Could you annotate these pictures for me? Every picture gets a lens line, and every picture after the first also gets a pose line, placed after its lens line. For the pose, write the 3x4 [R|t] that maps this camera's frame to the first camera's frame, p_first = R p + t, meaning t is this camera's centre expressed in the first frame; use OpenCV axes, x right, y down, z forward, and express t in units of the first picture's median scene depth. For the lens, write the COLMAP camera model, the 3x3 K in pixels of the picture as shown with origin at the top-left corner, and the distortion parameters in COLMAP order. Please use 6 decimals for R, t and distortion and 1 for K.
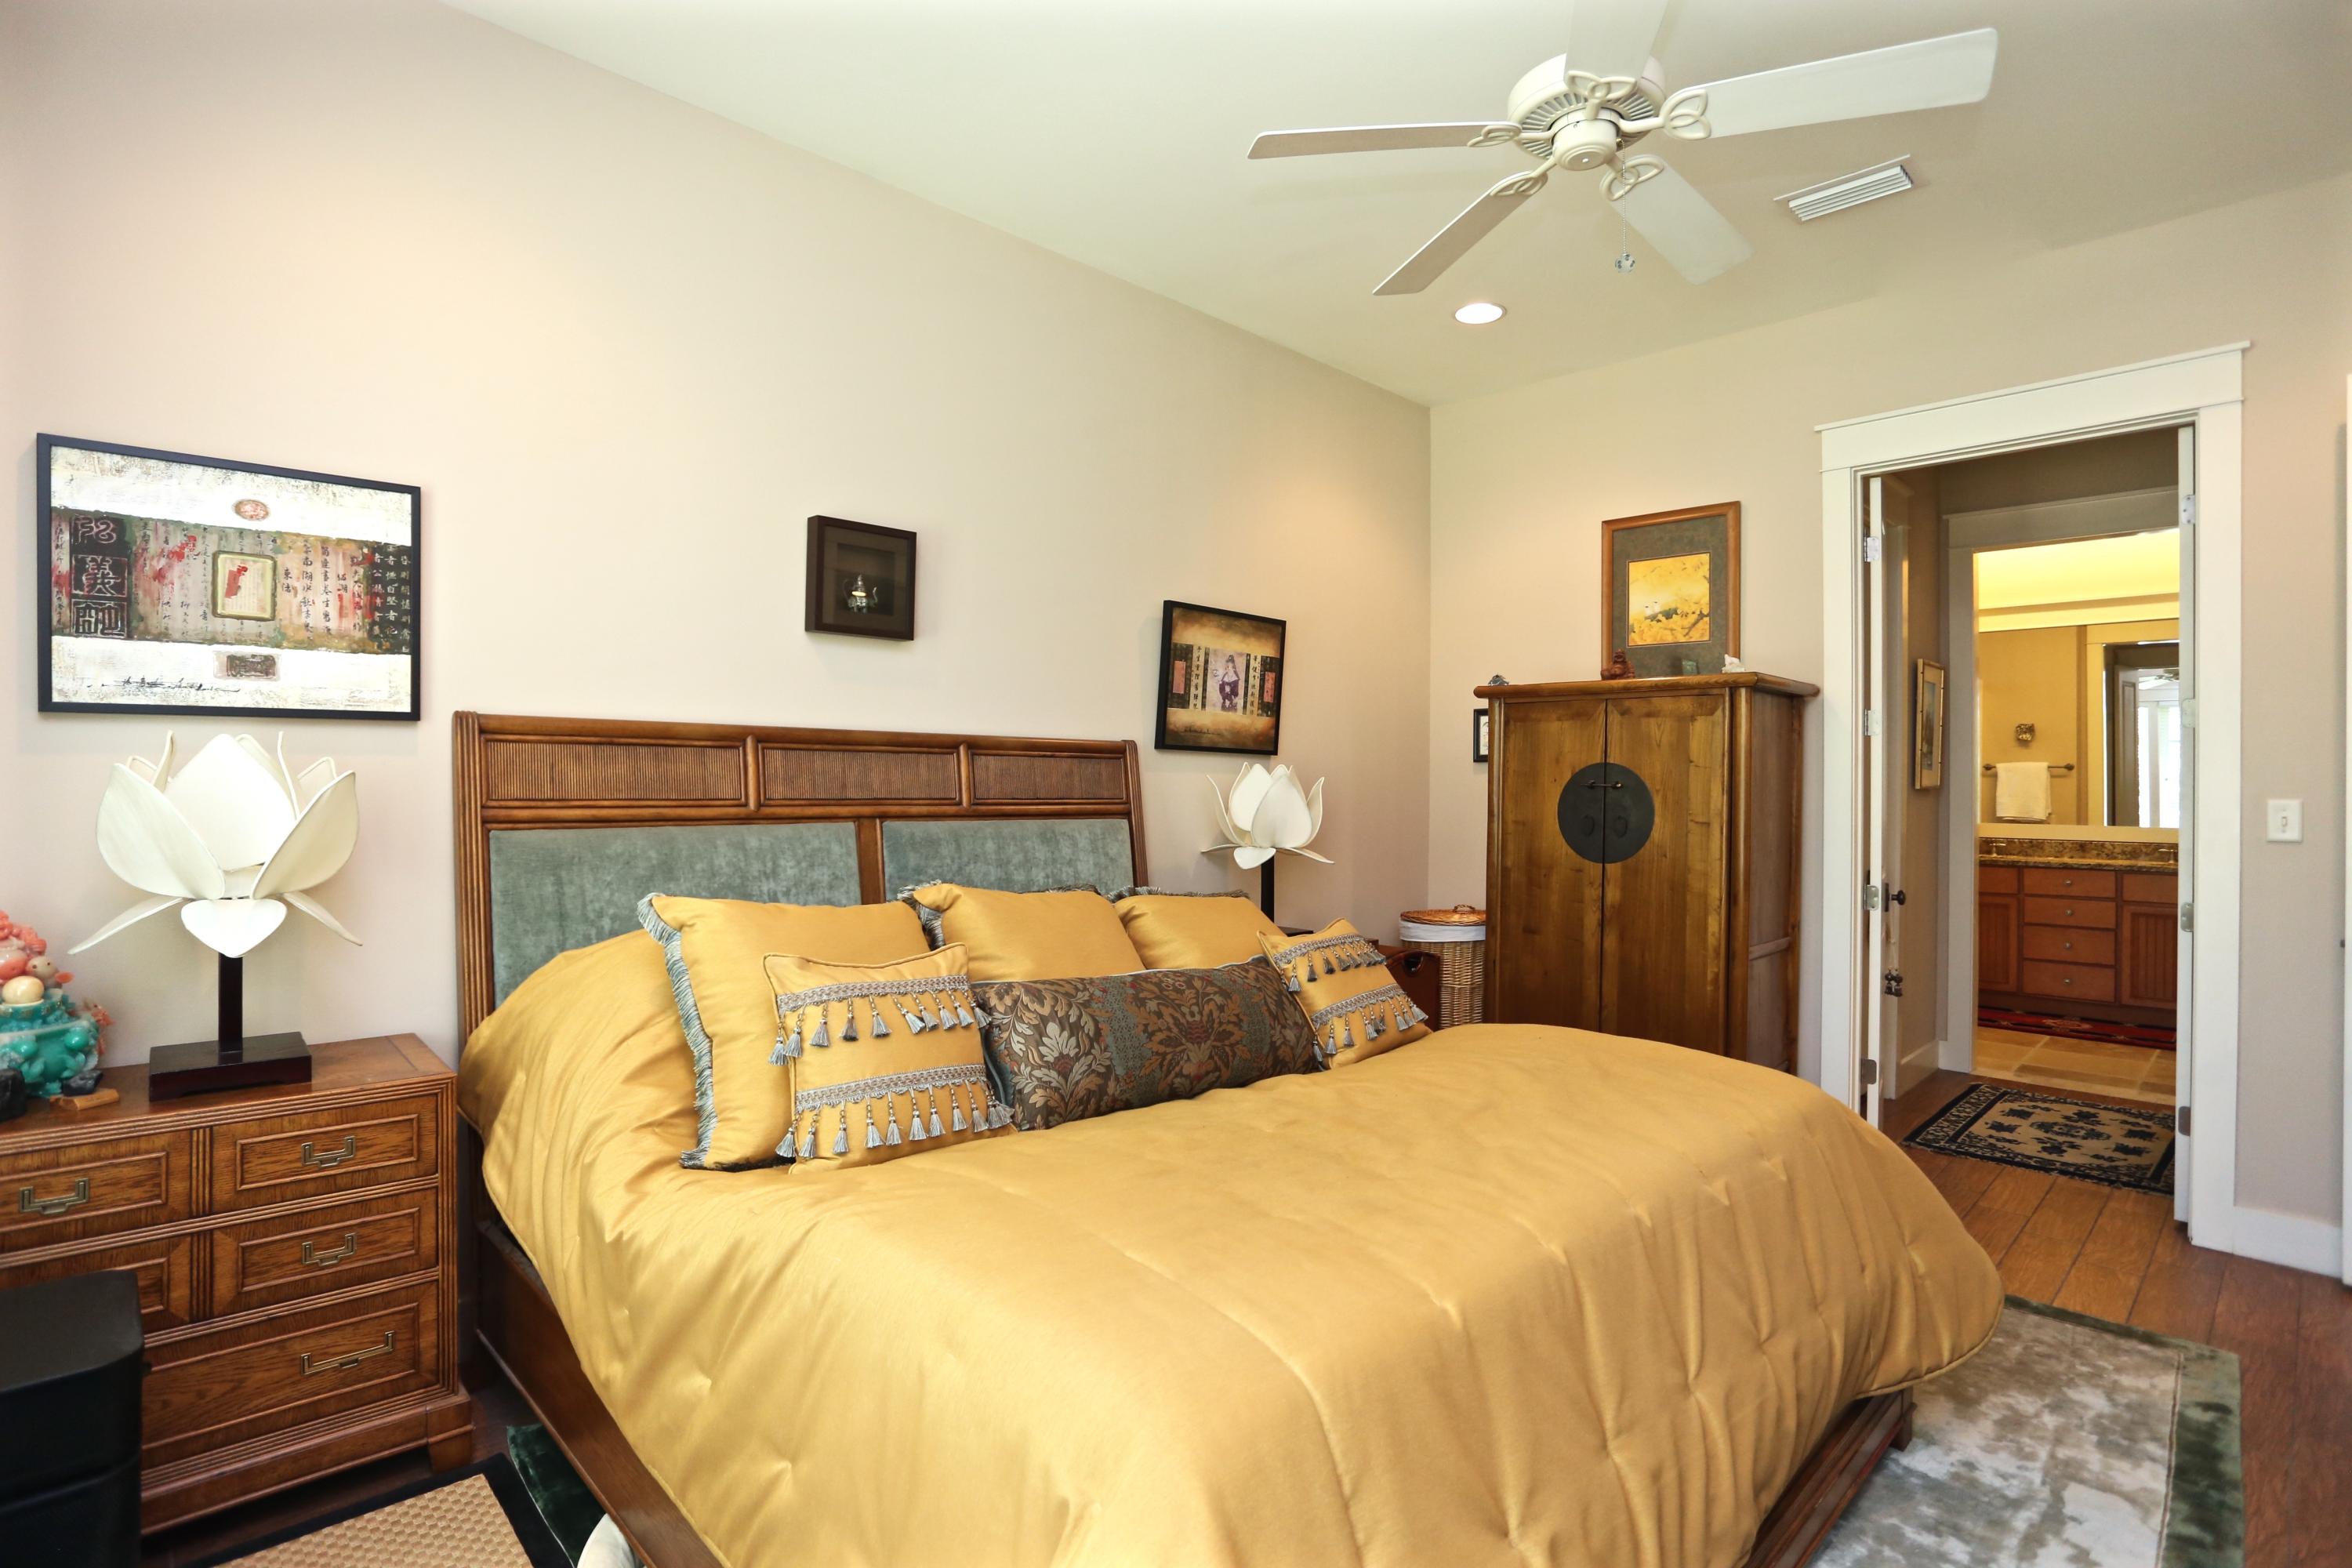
lens RADIAL K [[1147.0, 0, 1165.5], [0, 1147.0, 786.3], [0, 0, 1]] dist [-0.076758, 0.032876]
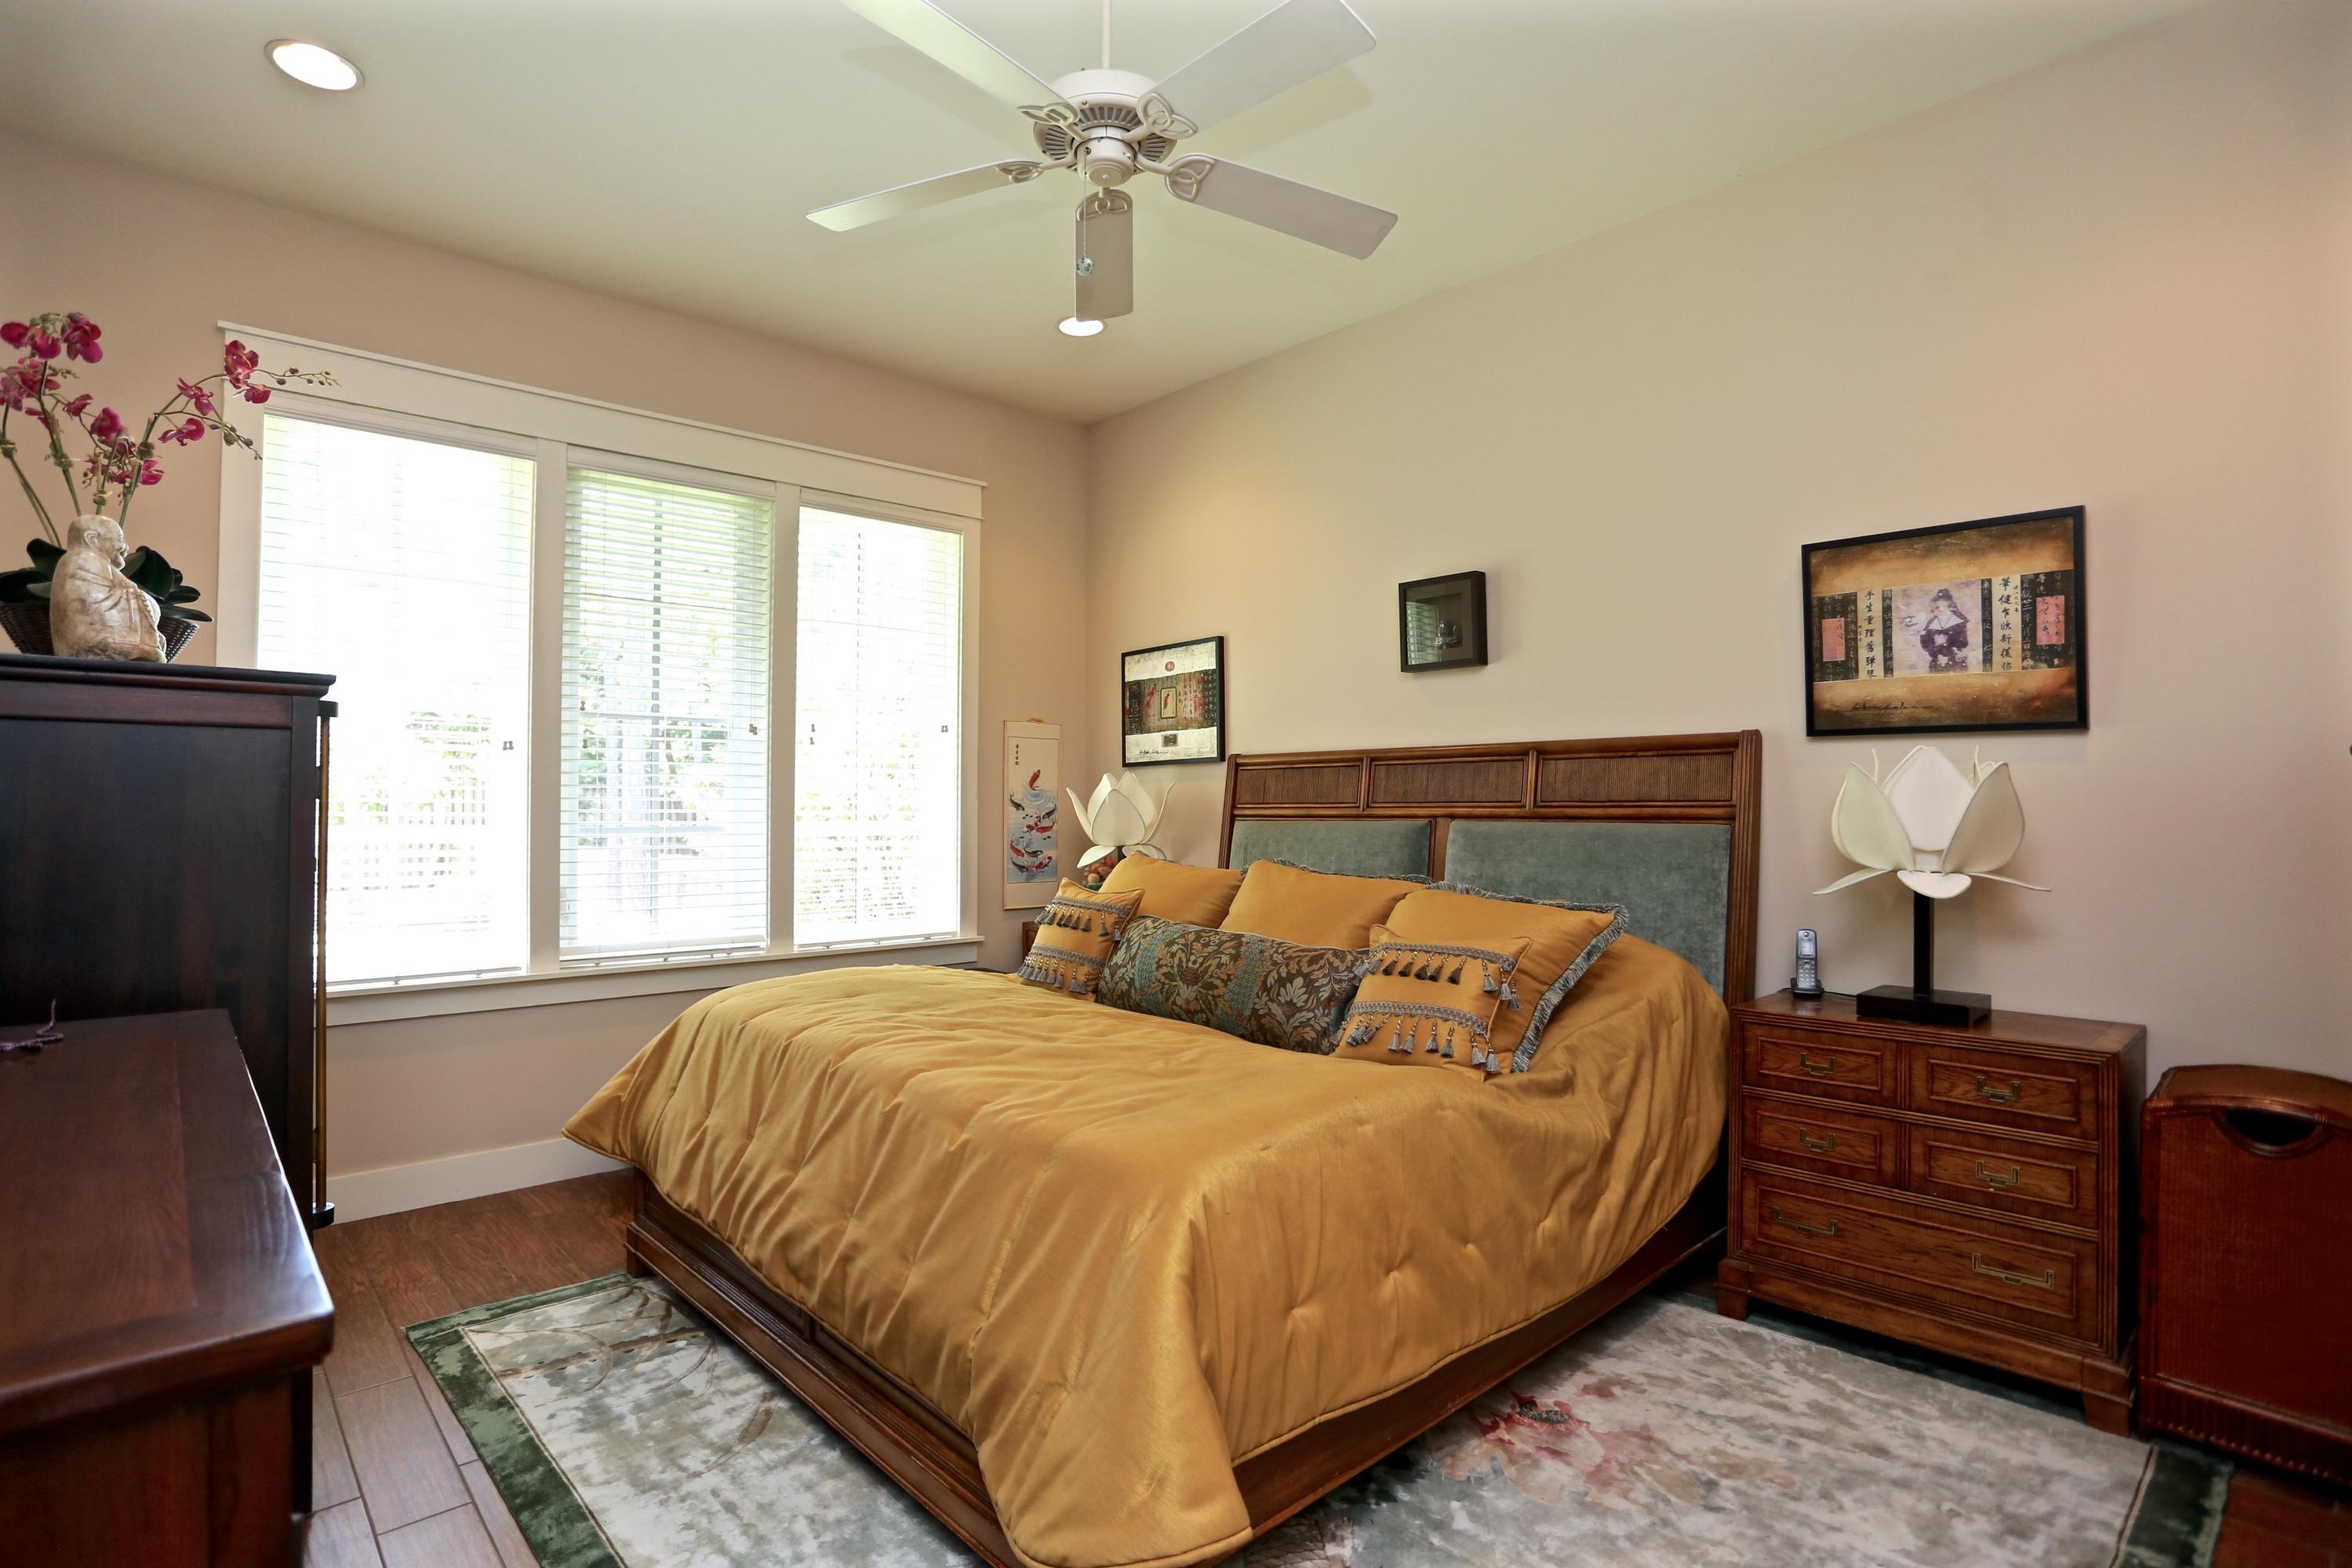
lens RADIAL K [[1147.0, 0, 1165.5], [0, 1147.0, 786.3], [0, 0, 1]] dist [-0.076758, 0.032876]
pose [[-0.017030, -0.026625, -0.999500, 0.834269], [0.001139, 0.999644, -0.026649, 0.023068], [0.999854, -0.001592, -0.016994, 0.629663]]
